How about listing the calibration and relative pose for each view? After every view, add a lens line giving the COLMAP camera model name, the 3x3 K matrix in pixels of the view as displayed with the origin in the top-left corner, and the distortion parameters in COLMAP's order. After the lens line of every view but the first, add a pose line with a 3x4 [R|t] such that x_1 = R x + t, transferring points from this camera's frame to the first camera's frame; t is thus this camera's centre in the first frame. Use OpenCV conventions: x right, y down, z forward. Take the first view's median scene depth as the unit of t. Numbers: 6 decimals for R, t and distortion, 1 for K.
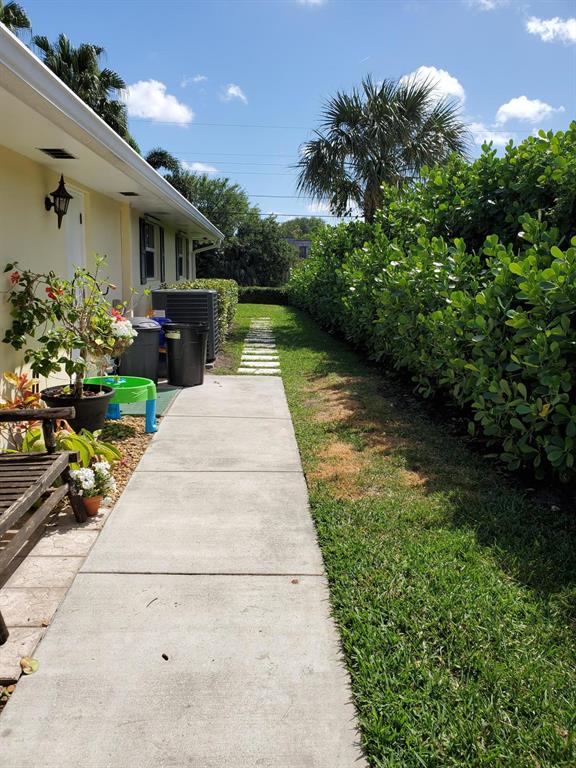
lens RADIAL K [[589.6, 0, 283.6], [0, 589.6, 383.0], [0, 0, 1]] dist [0.077152, -0.097181]
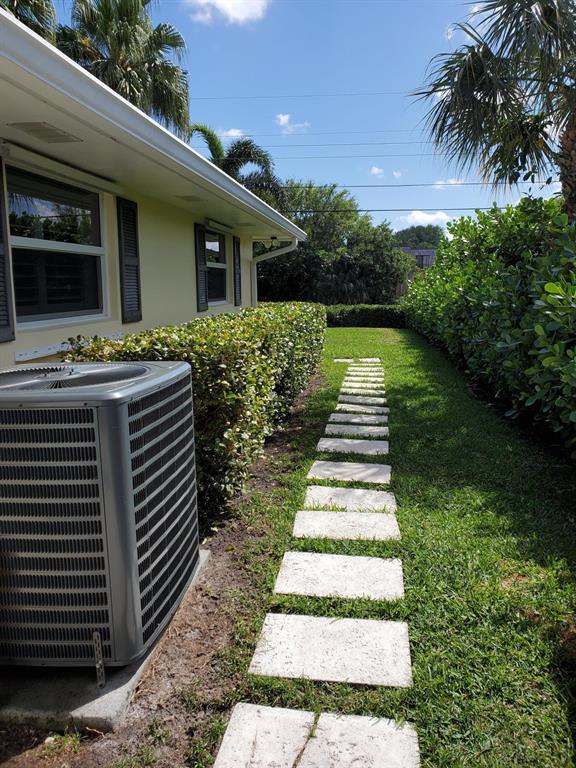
lens RADIAL K [[589.6, 0, 283.6], [0, 589.6, 383.0], [0, 0, 1]] dist [0.077152, -0.097181]
pose [[0.982250, -0.000331, -0.187576, -0.004164], [-0.003822, 0.999756, -0.021774, -0.048108], [0.187537, 0.022105, 0.982009, 0.241019]]
